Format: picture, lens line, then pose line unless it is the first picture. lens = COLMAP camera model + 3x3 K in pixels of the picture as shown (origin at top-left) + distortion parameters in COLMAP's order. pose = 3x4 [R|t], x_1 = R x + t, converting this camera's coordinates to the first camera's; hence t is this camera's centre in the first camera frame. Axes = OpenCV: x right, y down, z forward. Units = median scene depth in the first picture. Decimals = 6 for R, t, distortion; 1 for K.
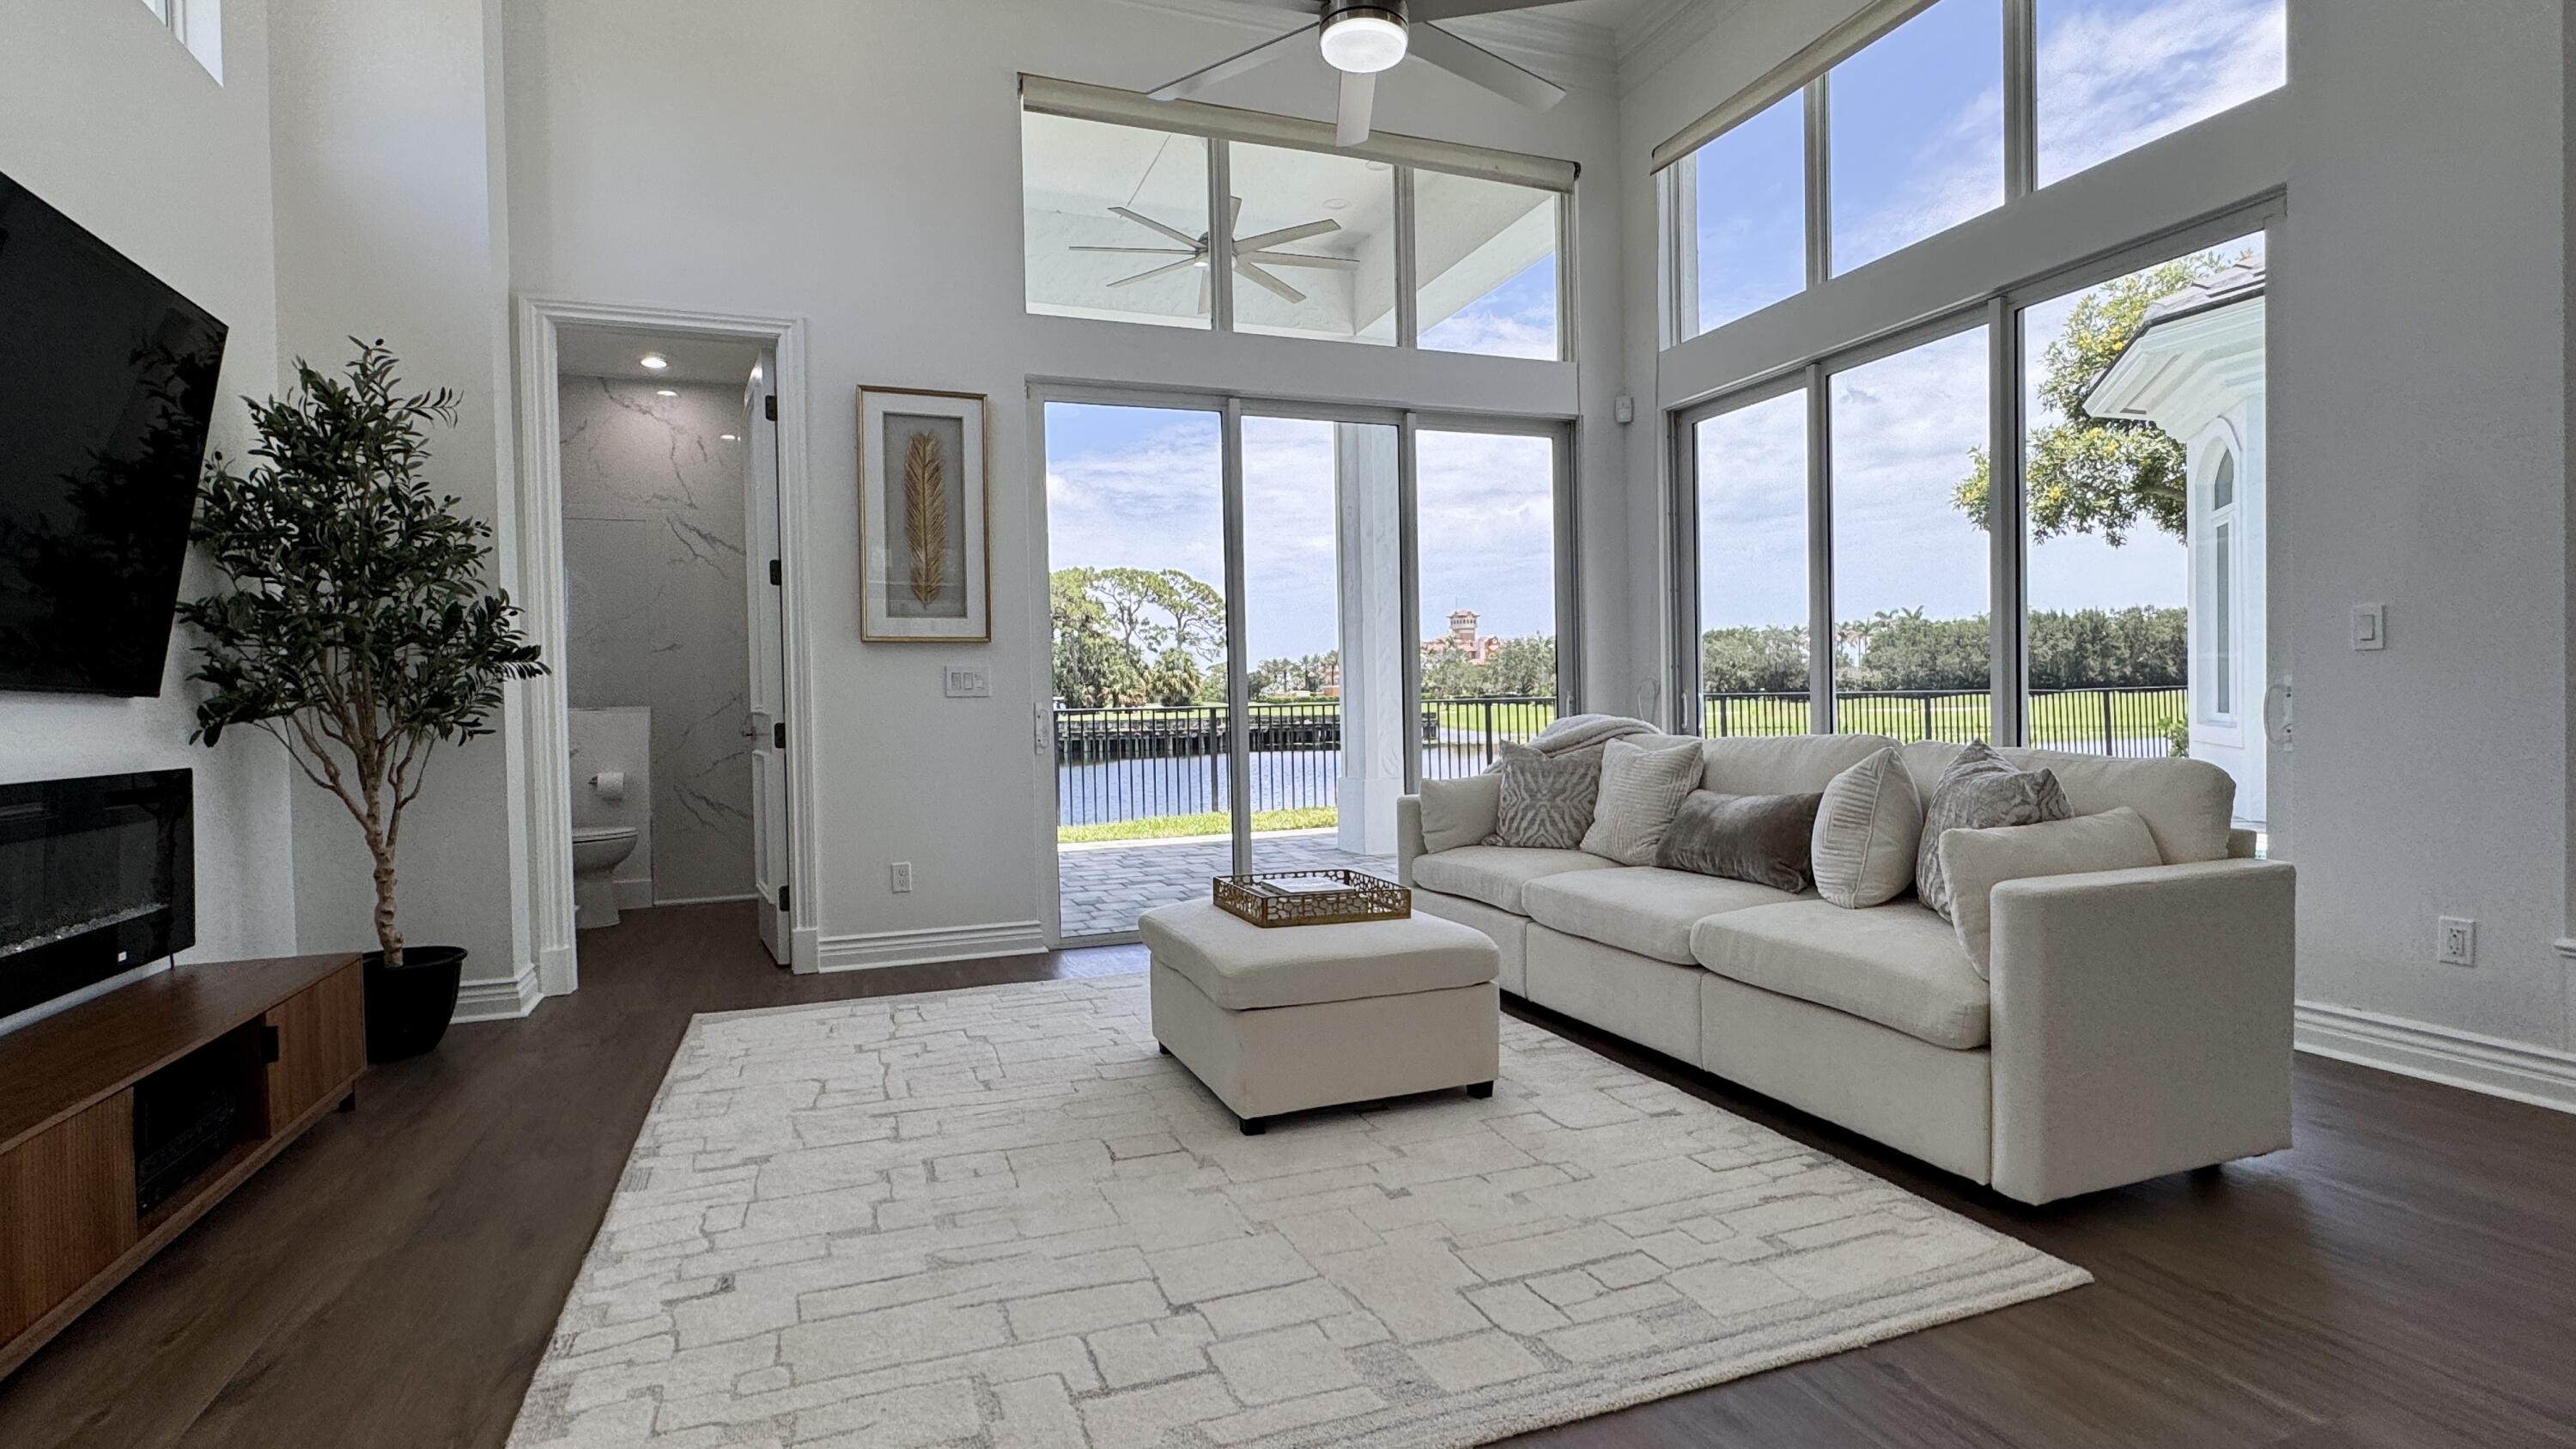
lens RADIAL K [[1236.6, 0, 1288.0], [0, 1236.6, 724.5], [0, 0, 1]] dist [-0.001609, -0.000543]
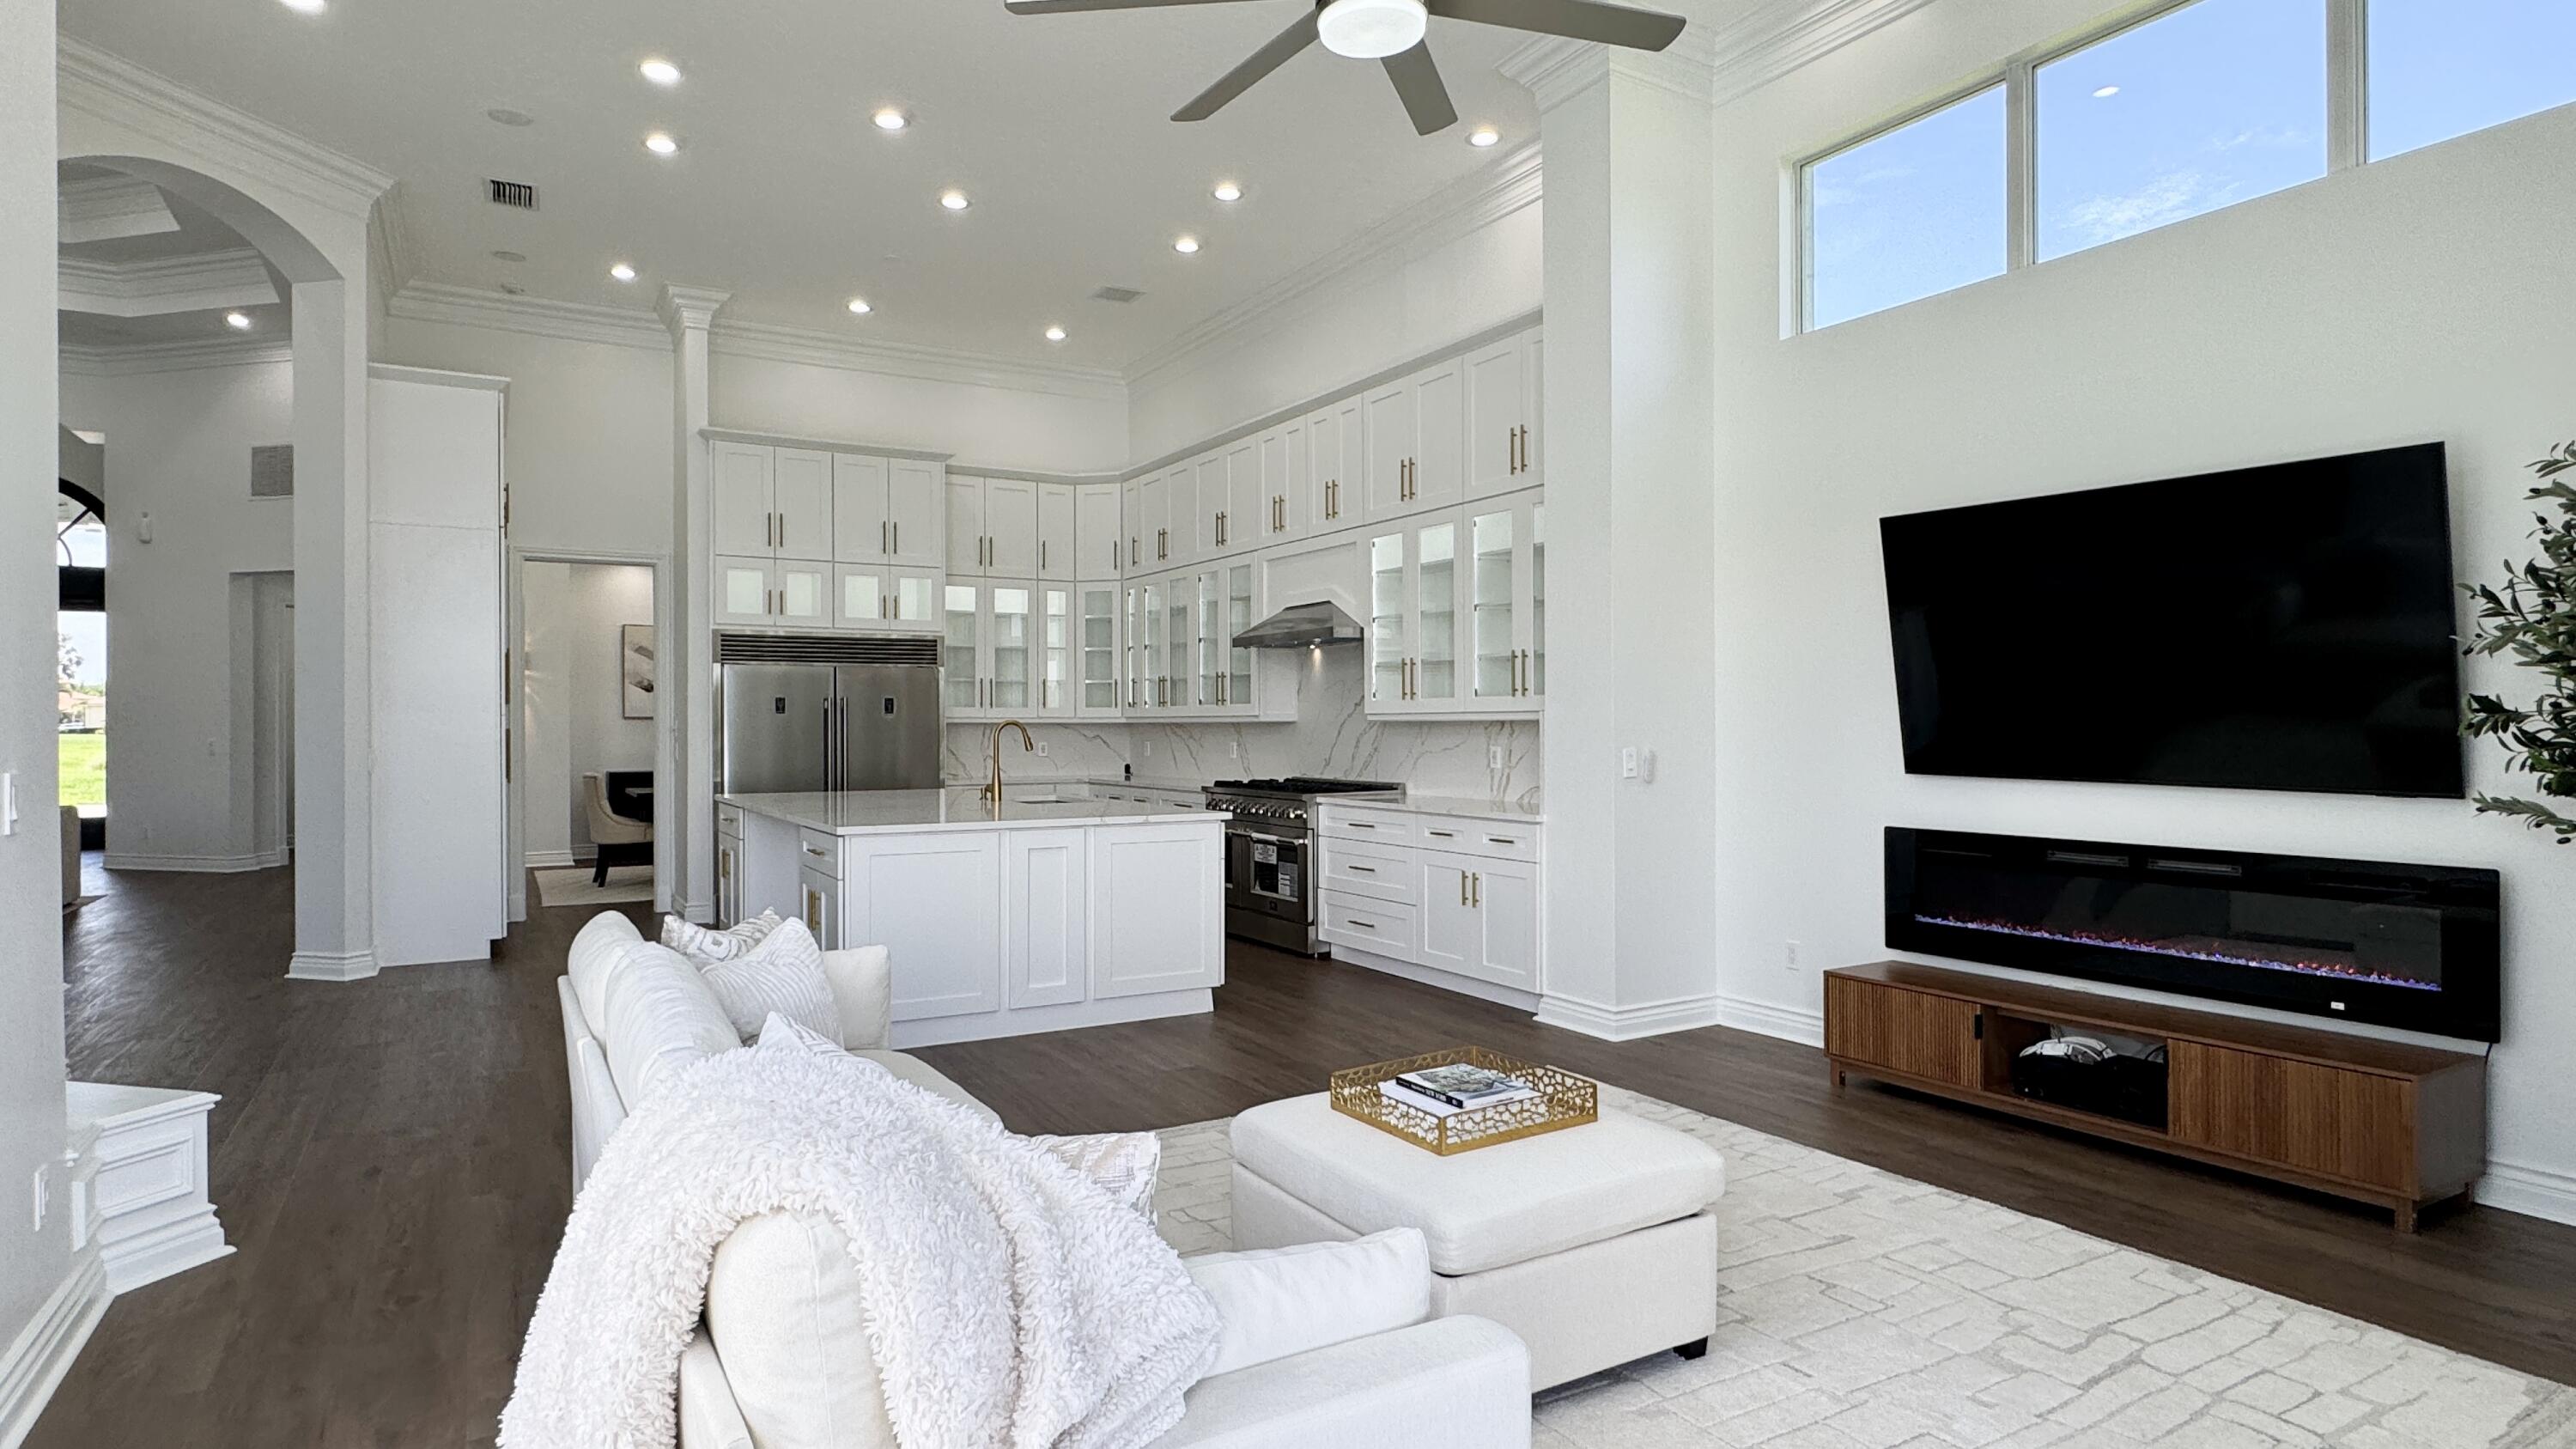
lens RADIAL K [[1376.5, 0, 1288.0], [0, 1376.5, 724.5], [0, 0, 1]] dist [0.001549, -0.000644]
pose [[-0.985779, 0.022544, -0.166527, 0.244452], [0.019443, 0.999606, 0.020227, -0.109985], [0.166917, 0.016701, -0.985829, 1.691986]]
